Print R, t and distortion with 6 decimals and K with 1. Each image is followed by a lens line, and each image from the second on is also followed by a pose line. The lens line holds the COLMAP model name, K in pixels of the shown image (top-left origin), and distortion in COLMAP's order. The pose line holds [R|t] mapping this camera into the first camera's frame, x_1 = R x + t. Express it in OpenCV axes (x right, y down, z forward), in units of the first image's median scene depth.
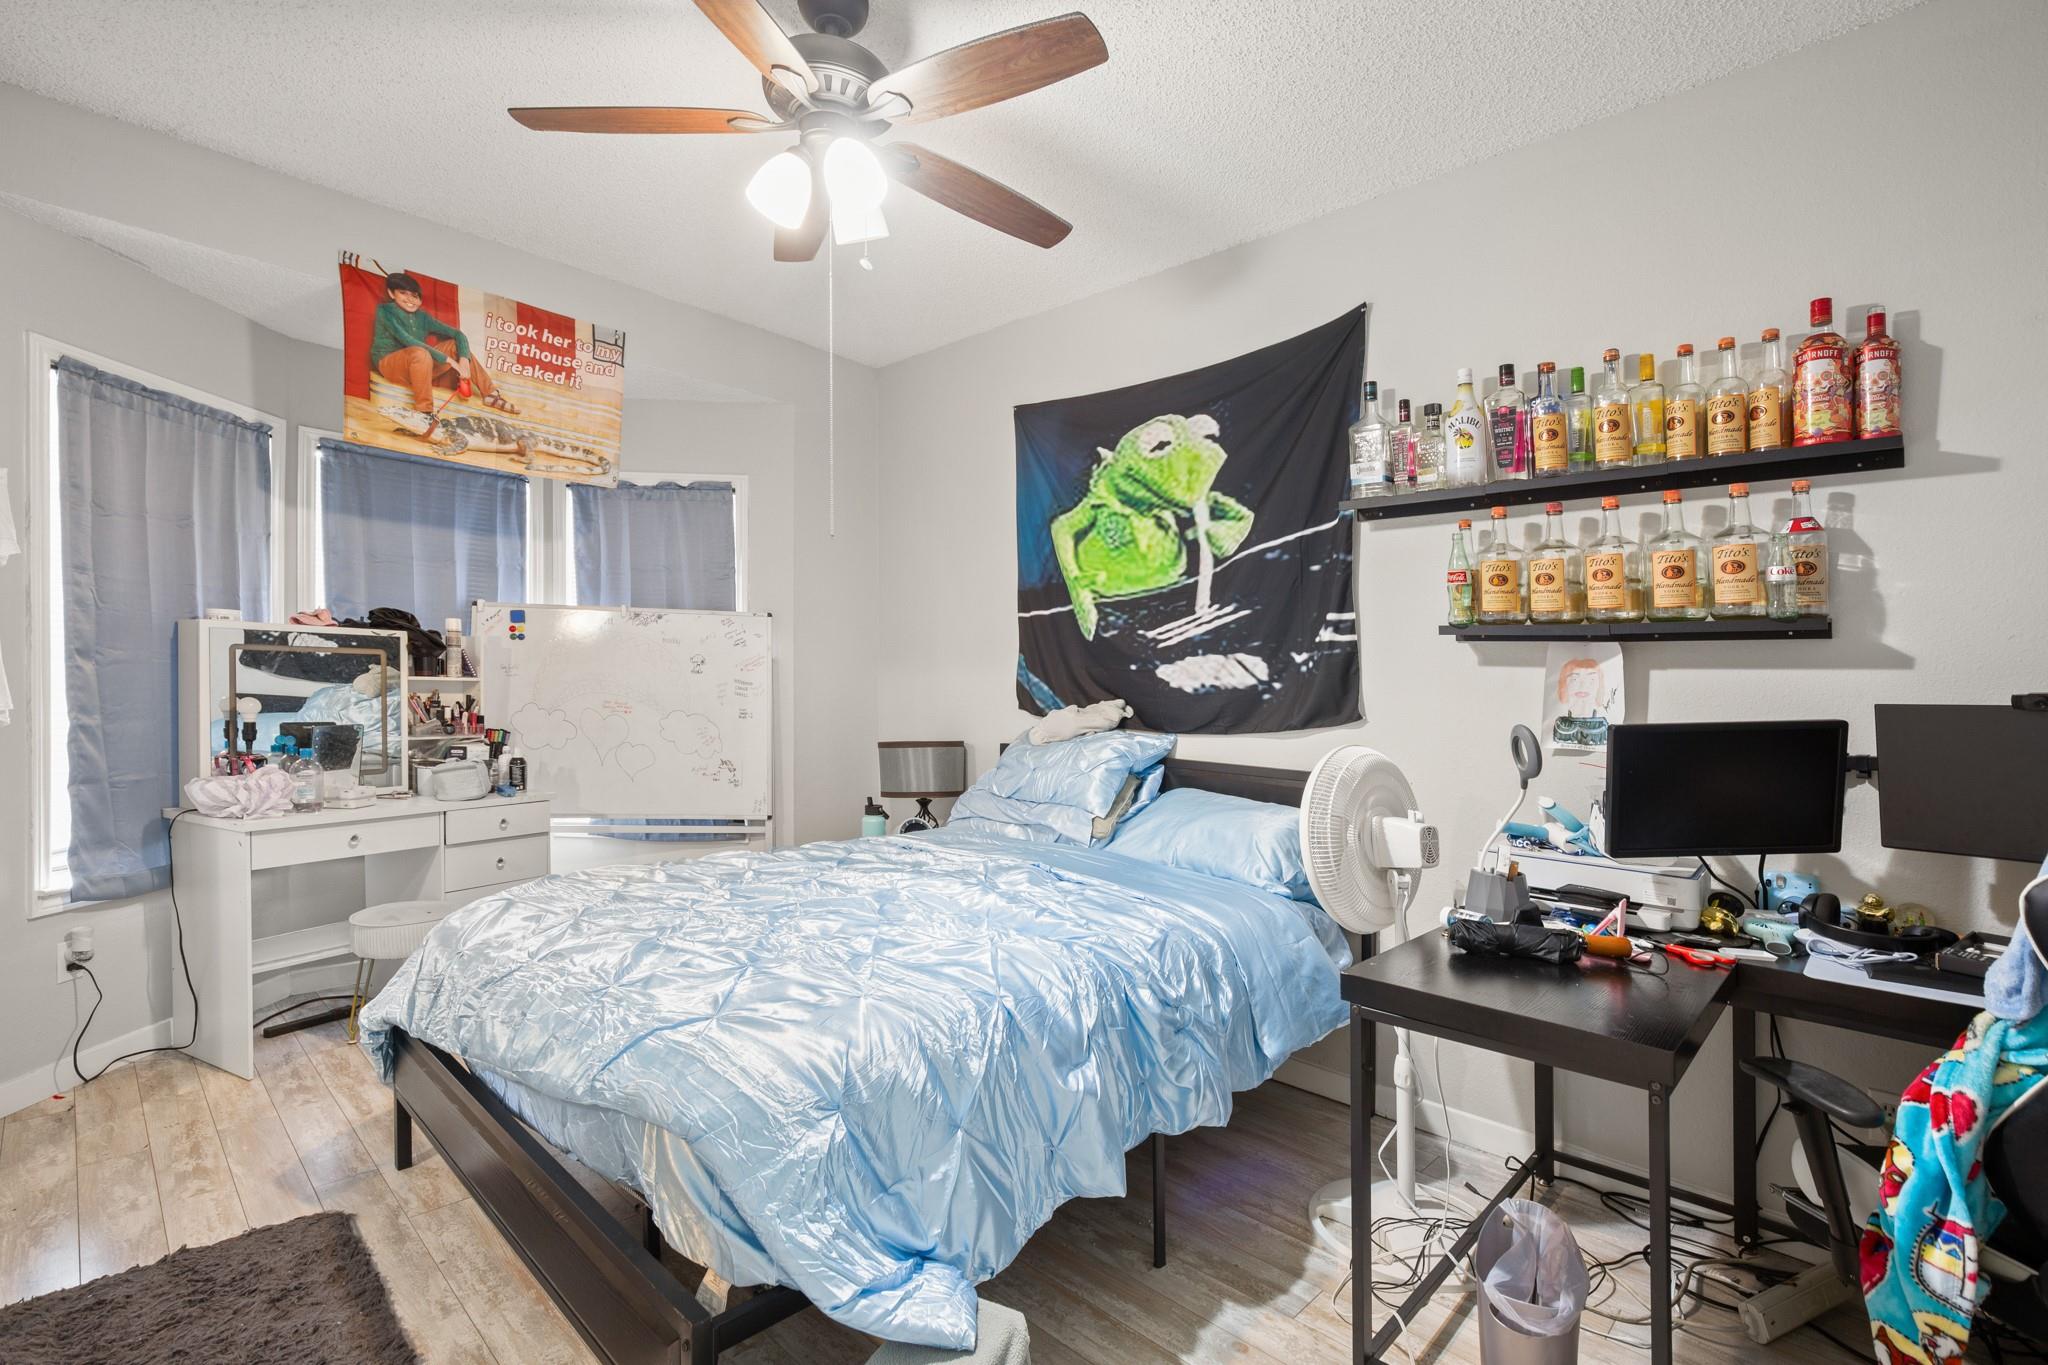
lens RADIAL K [[932.7, 0, 1020.3], [0, 932.7, 680.5], [0, 0, 1]] dist [-0.012123, 0.004020]
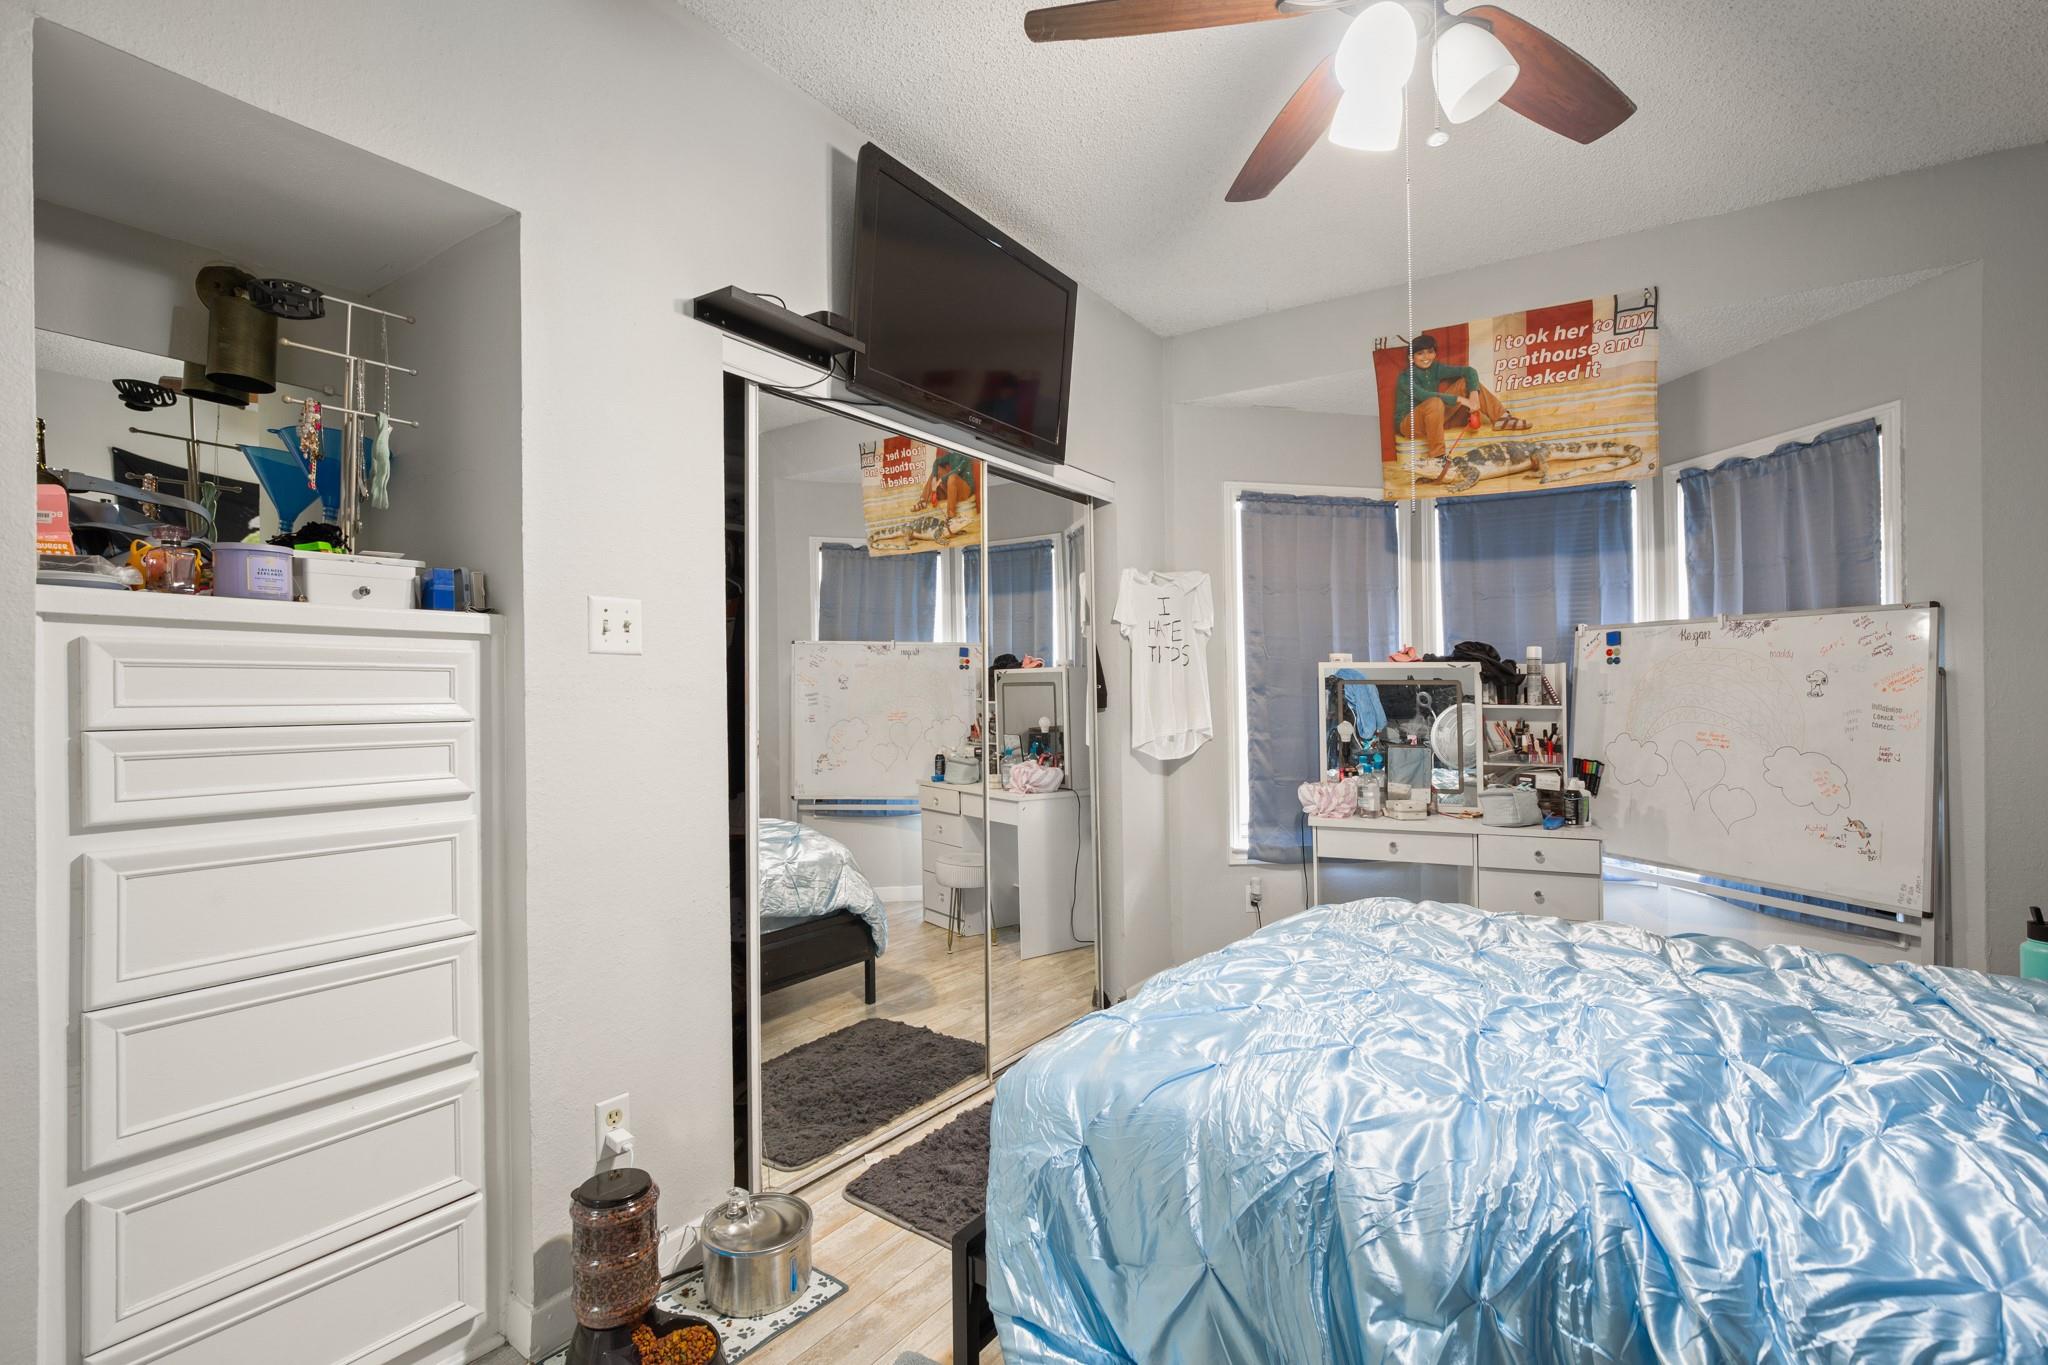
lens RADIAL K [[932.7, 0, 1028.5], [0, 932.7, 725.3], [0, 0, 1]] dist [-0.012123, 0.004020]
pose [[0.173803, 0.008127, -0.984747, 0.395632], [-0.001736, 0.999967, 0.007946, 0.015323], [0.984779, 0.000329, 0.173811, 0.411468]]
